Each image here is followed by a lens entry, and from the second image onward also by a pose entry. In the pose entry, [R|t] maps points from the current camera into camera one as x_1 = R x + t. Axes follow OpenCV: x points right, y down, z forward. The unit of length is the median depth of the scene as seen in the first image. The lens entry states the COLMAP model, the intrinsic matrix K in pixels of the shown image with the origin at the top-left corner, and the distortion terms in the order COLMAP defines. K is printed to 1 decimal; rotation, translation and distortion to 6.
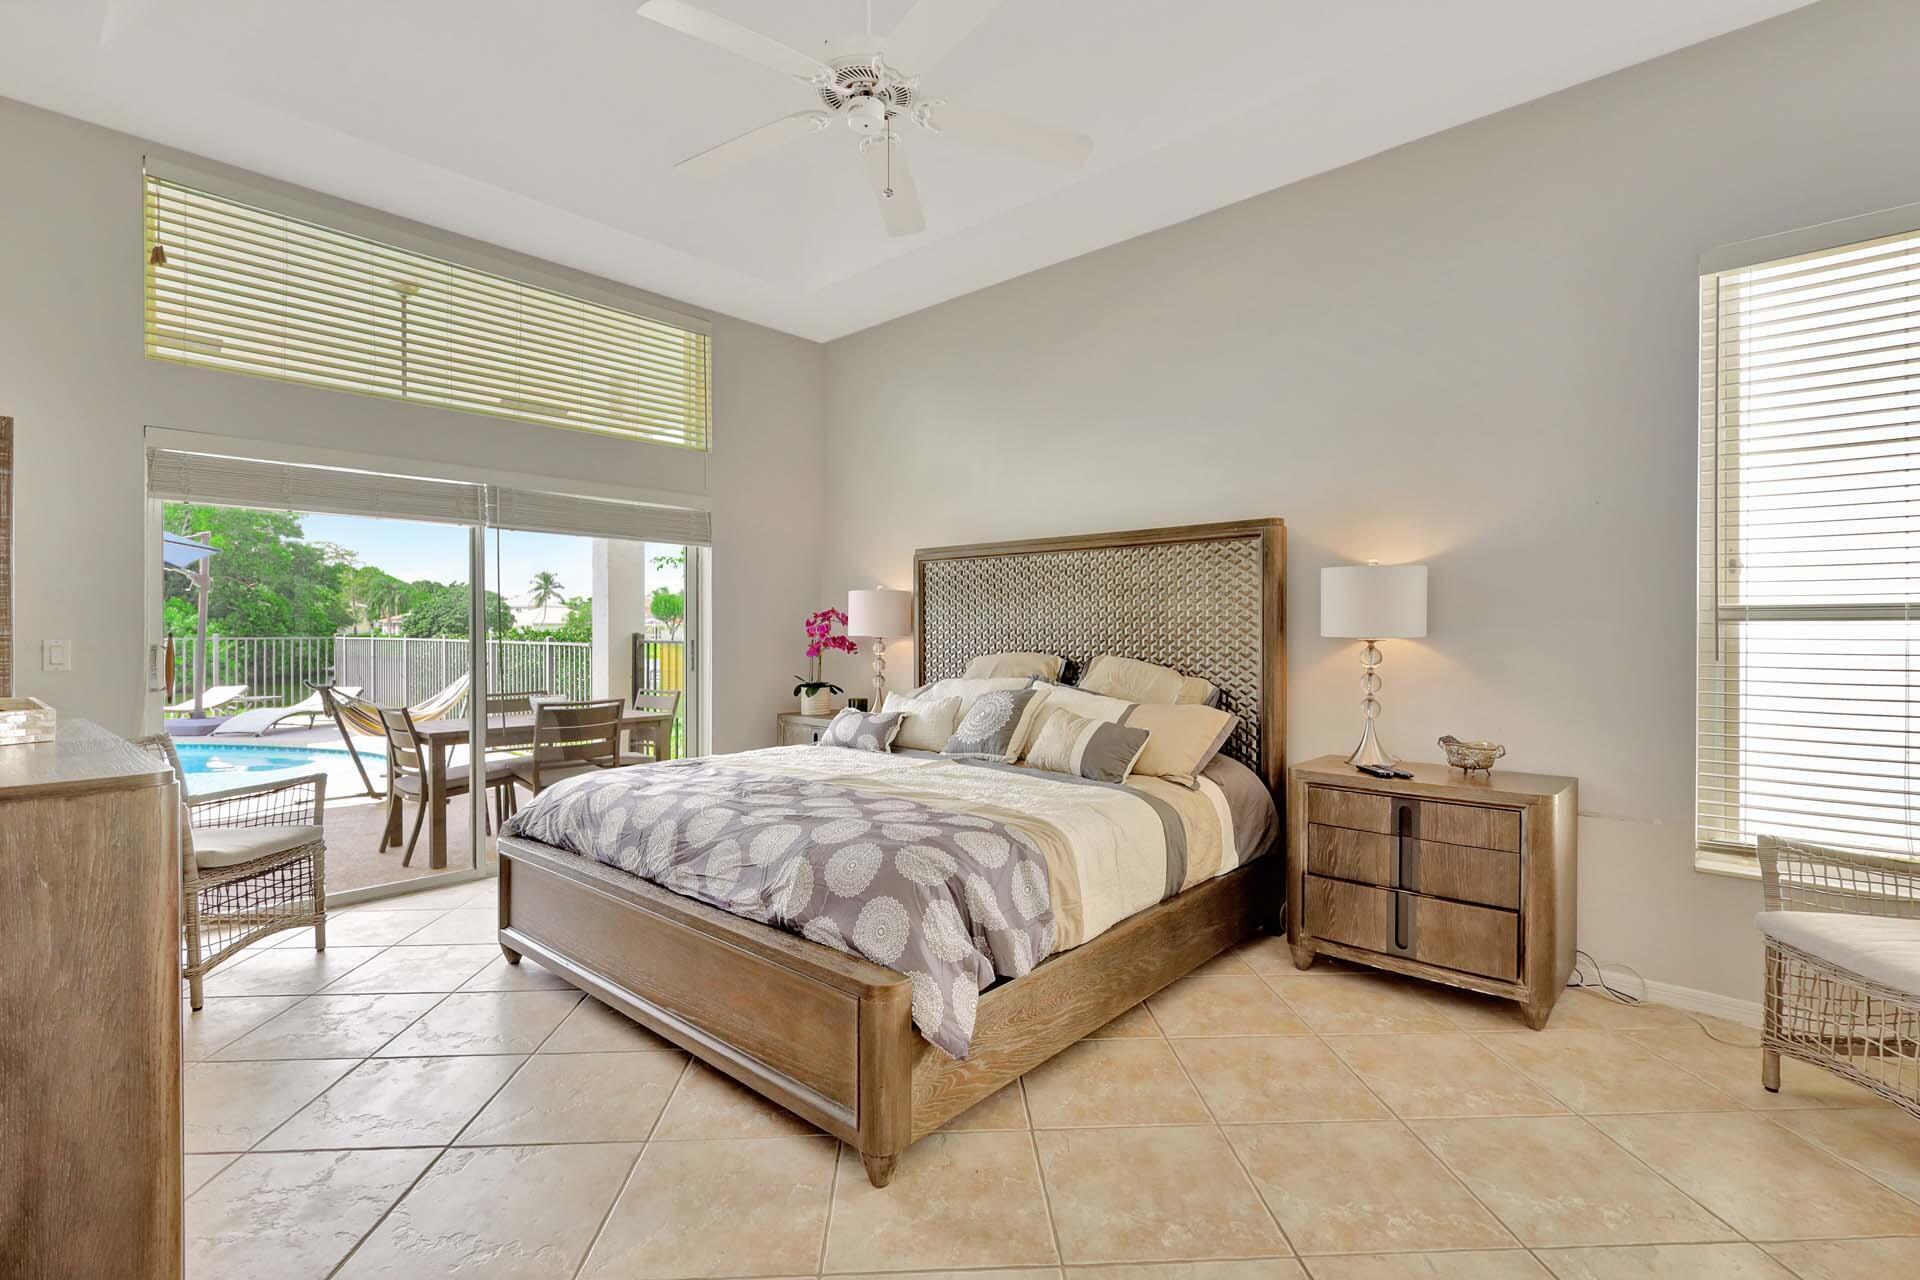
lens RADIAL K [[879.8, 0, 975.6], [0, 879.8, 641.9], [0, 0, 1]] dist [0.001579, -0.000094]
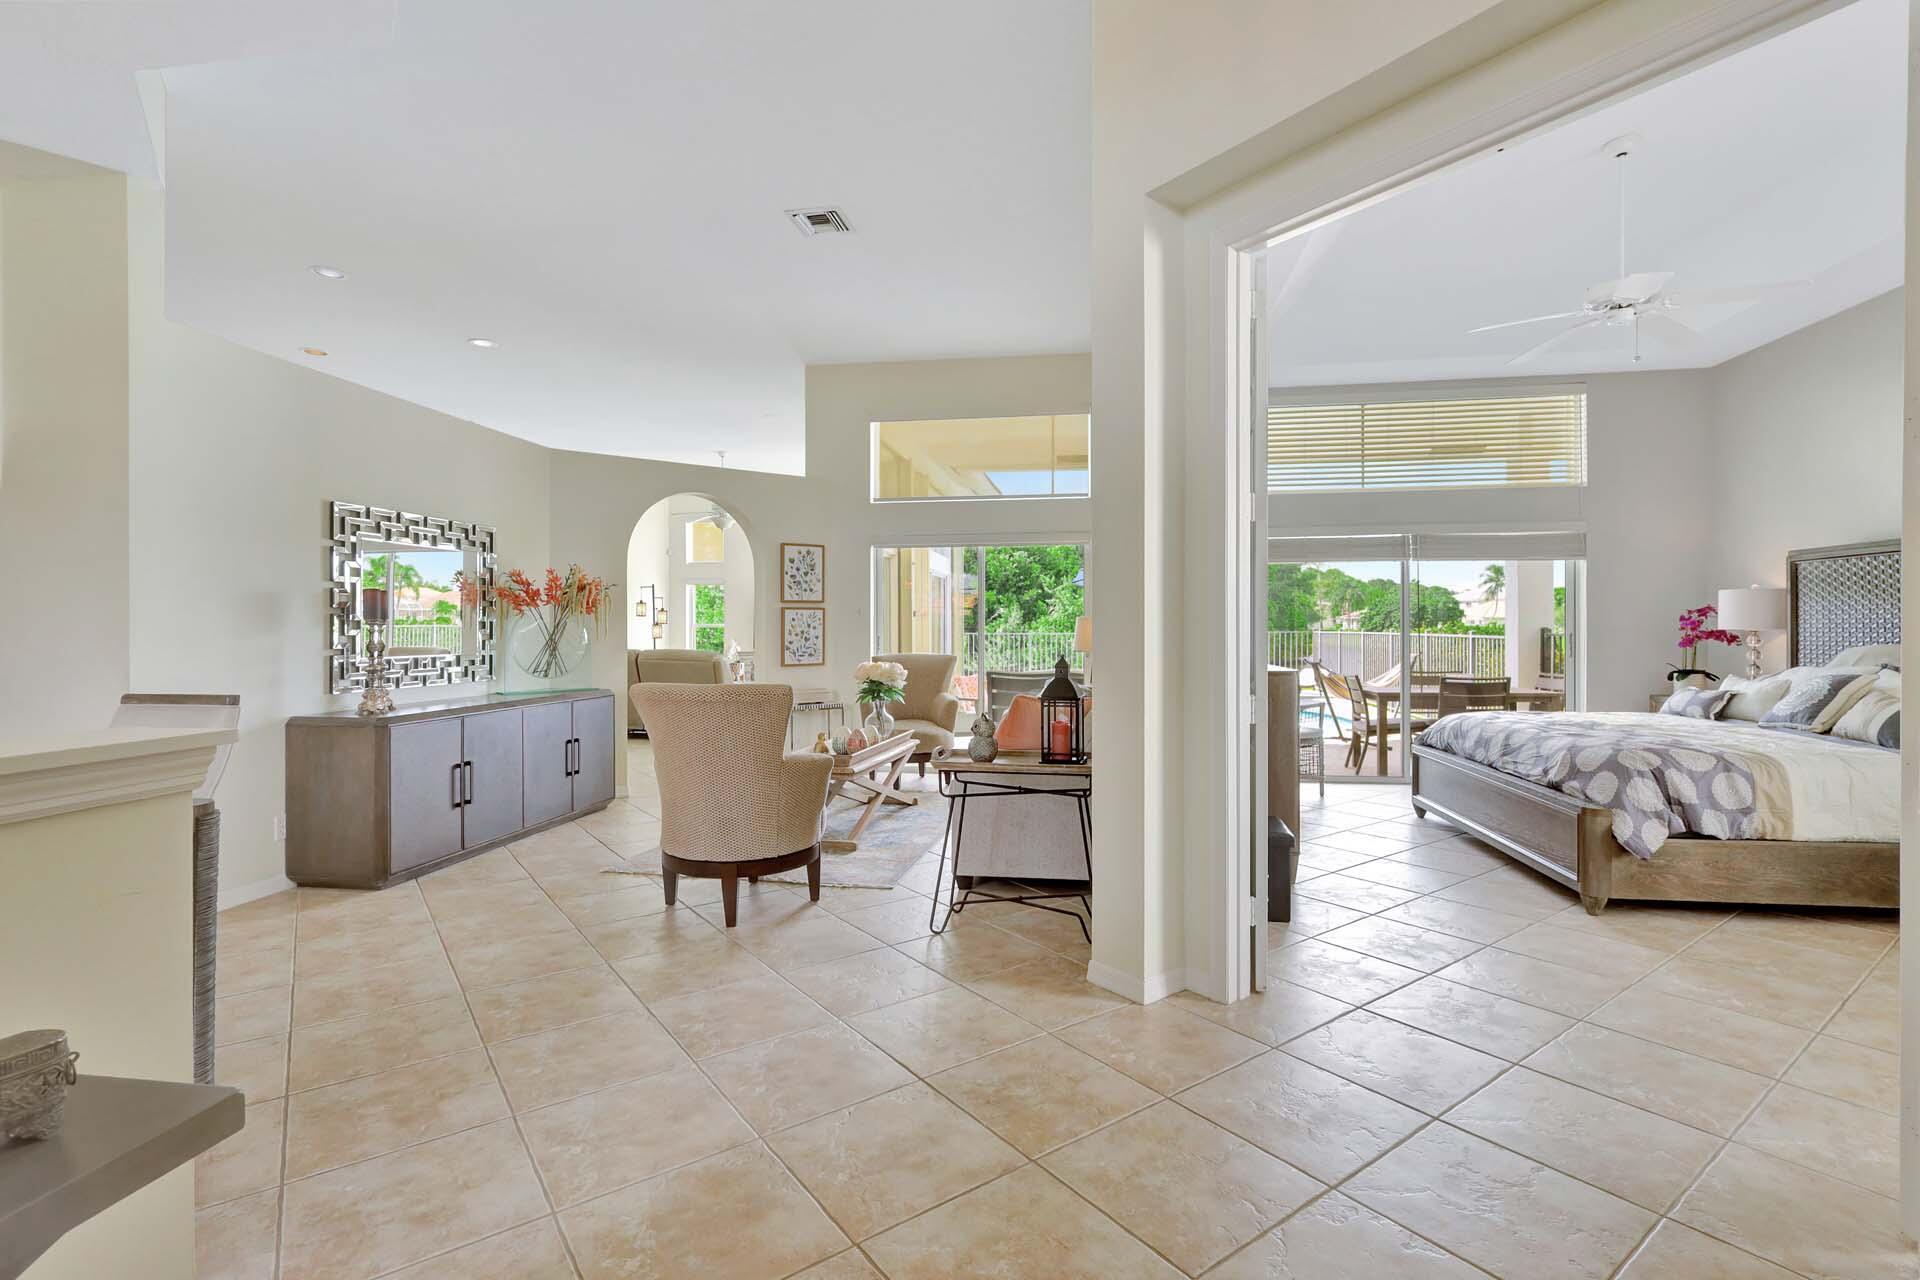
lens RADIAL K [[879.8, 0, 963.0], [0, 879.8, 630.3], [0, 0, 1]] dist [0.001579, -0.000094]
pose [[0.539850, -0.001167, -0.841760, 0.415621], [-0.004827, 0.999978, -0.004482, 0.006264], [0.841747, 0.006483, 0.539833, -0.647366]]
